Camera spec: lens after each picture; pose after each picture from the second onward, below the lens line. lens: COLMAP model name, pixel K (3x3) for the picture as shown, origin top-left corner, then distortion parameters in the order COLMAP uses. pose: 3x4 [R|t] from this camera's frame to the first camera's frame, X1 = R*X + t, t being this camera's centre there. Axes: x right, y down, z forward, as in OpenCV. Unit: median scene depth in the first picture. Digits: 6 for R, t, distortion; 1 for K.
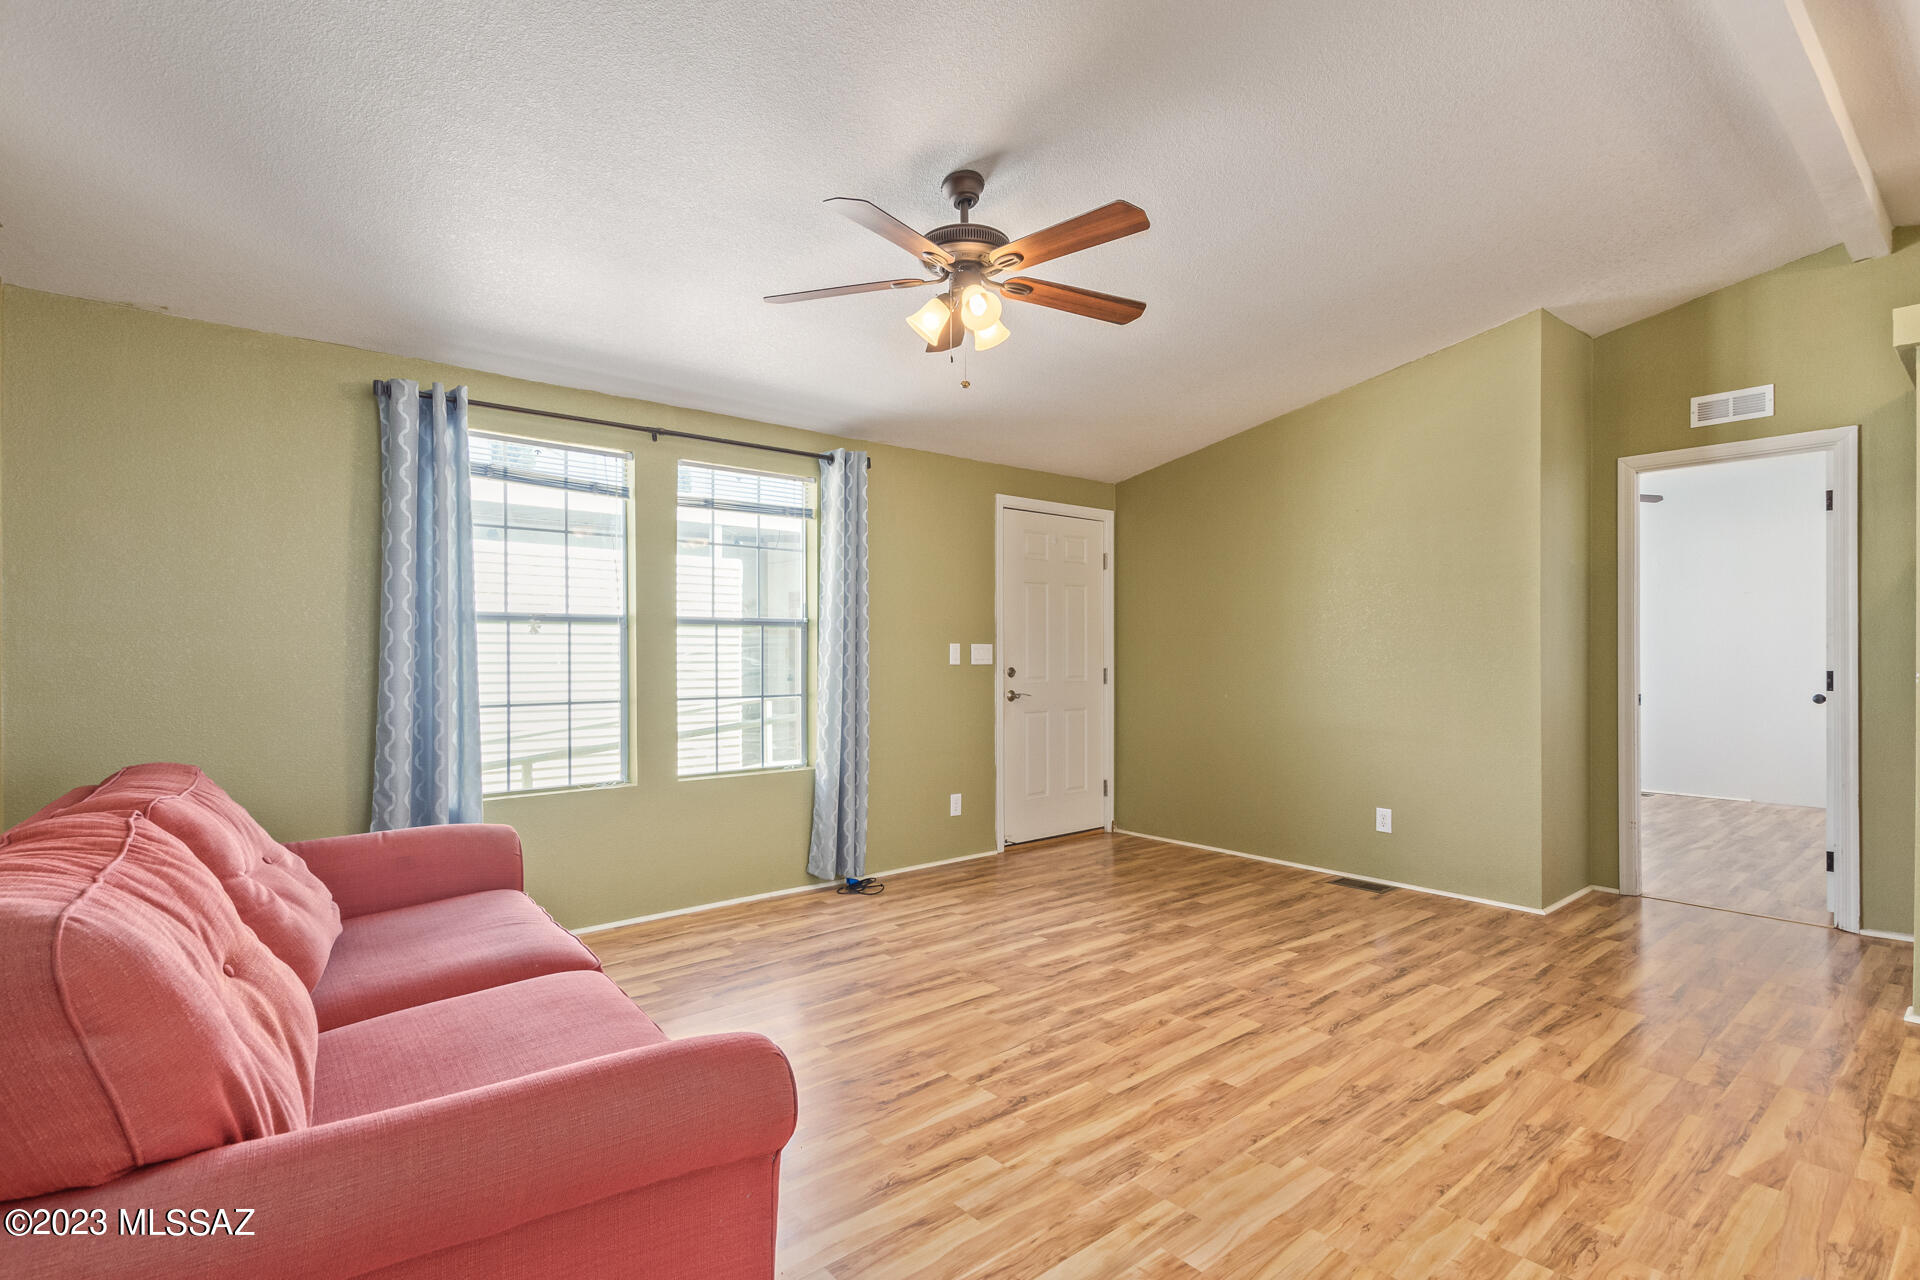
lens RADIAL K [[978.0, 0, 960.0], [0, 978.0, 640.0], [0, 0, 1]] dist [0.001537, 0.000506]
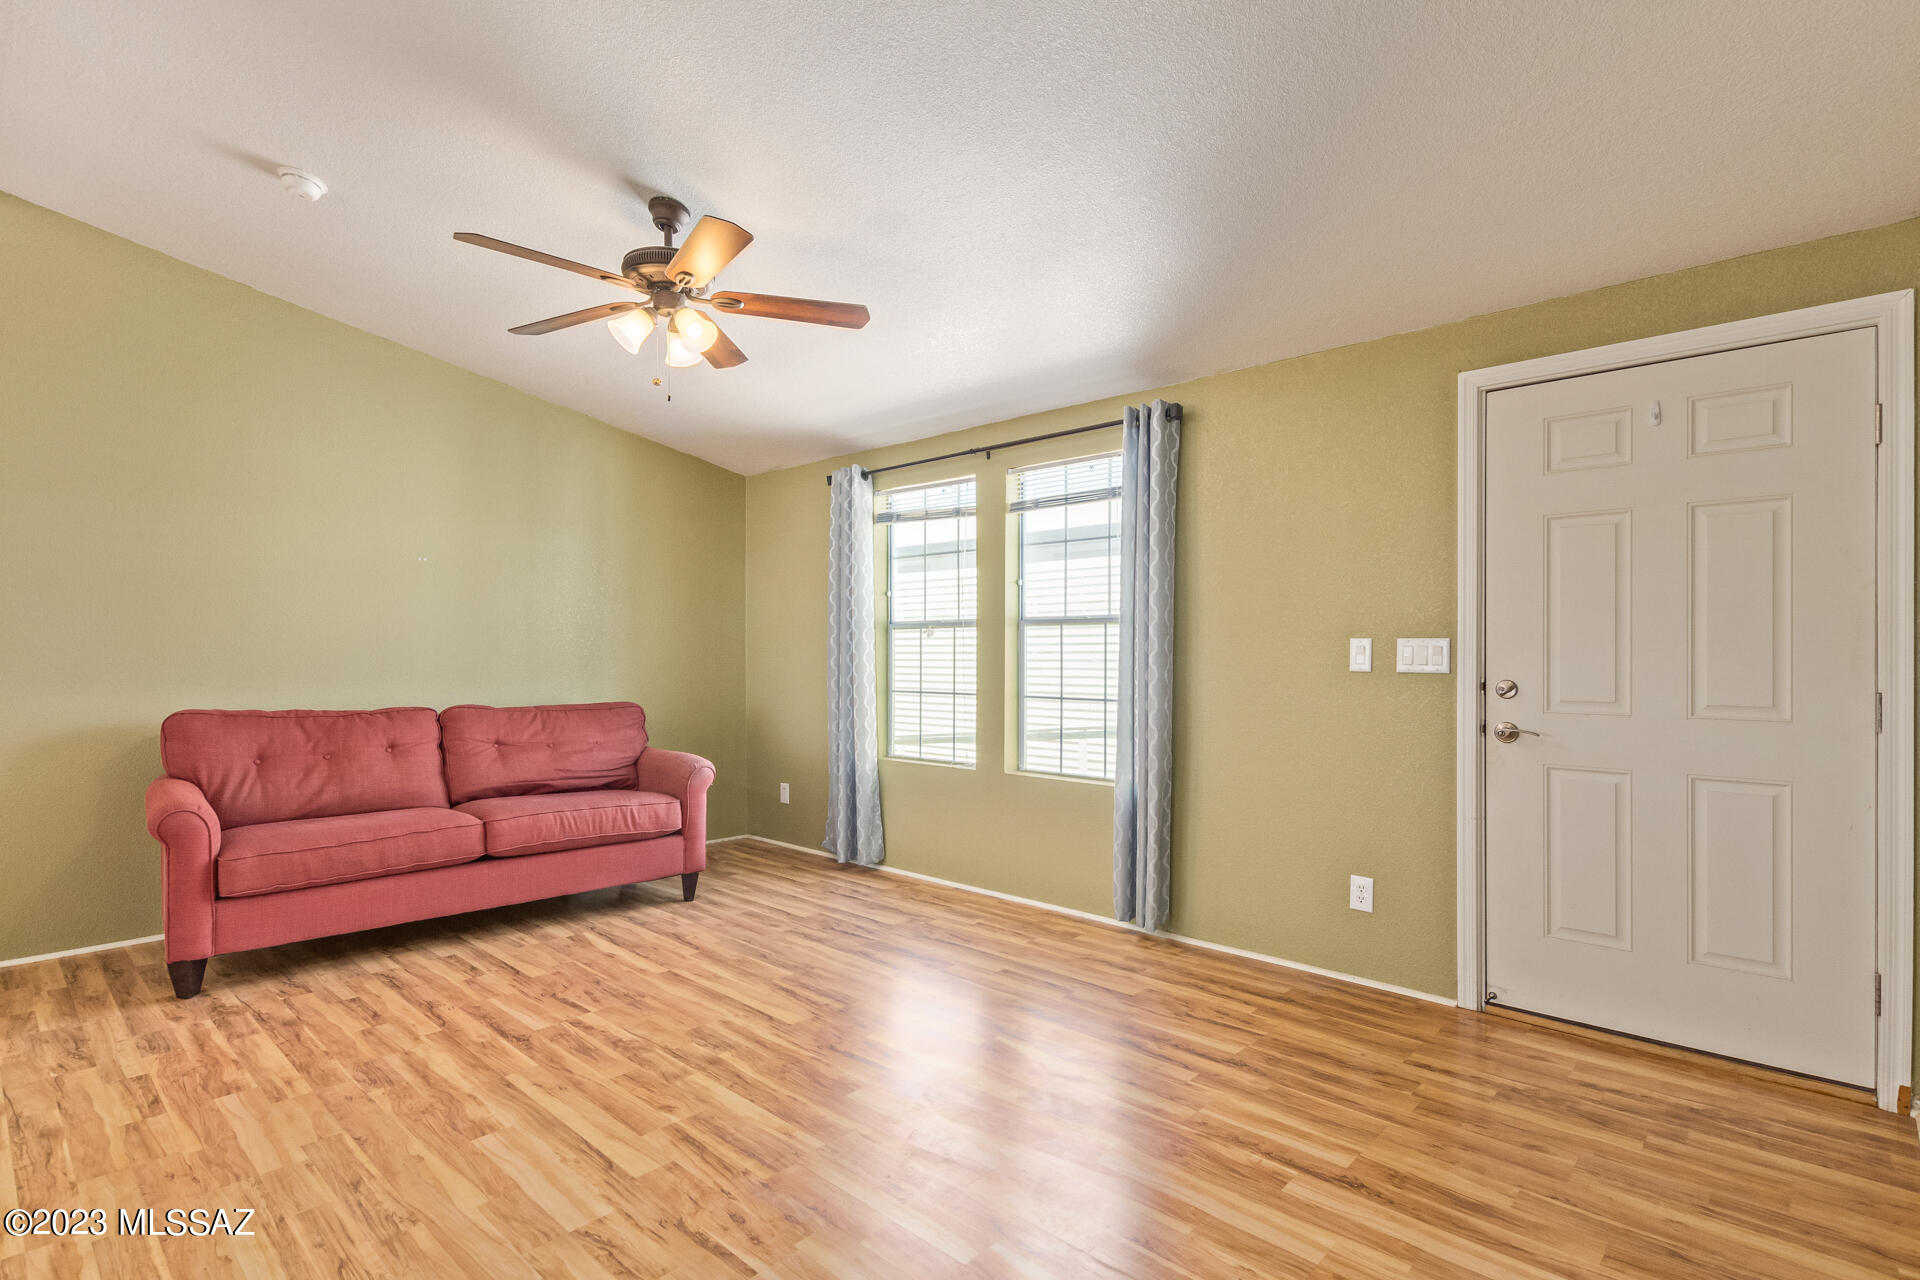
lens RADIAL K [[973.5, 0, 960.0], [0, 973.5, 640.0], [0, 0, 1]] dist [0.024913, -0.015240]
pose [[0.067418, -0.011547, -0.997658, 0.920576], [0.010925, 0.999882, -0.010834, 0.013245], [0.997665, -0.010169, 0.067536, 1.057122]]
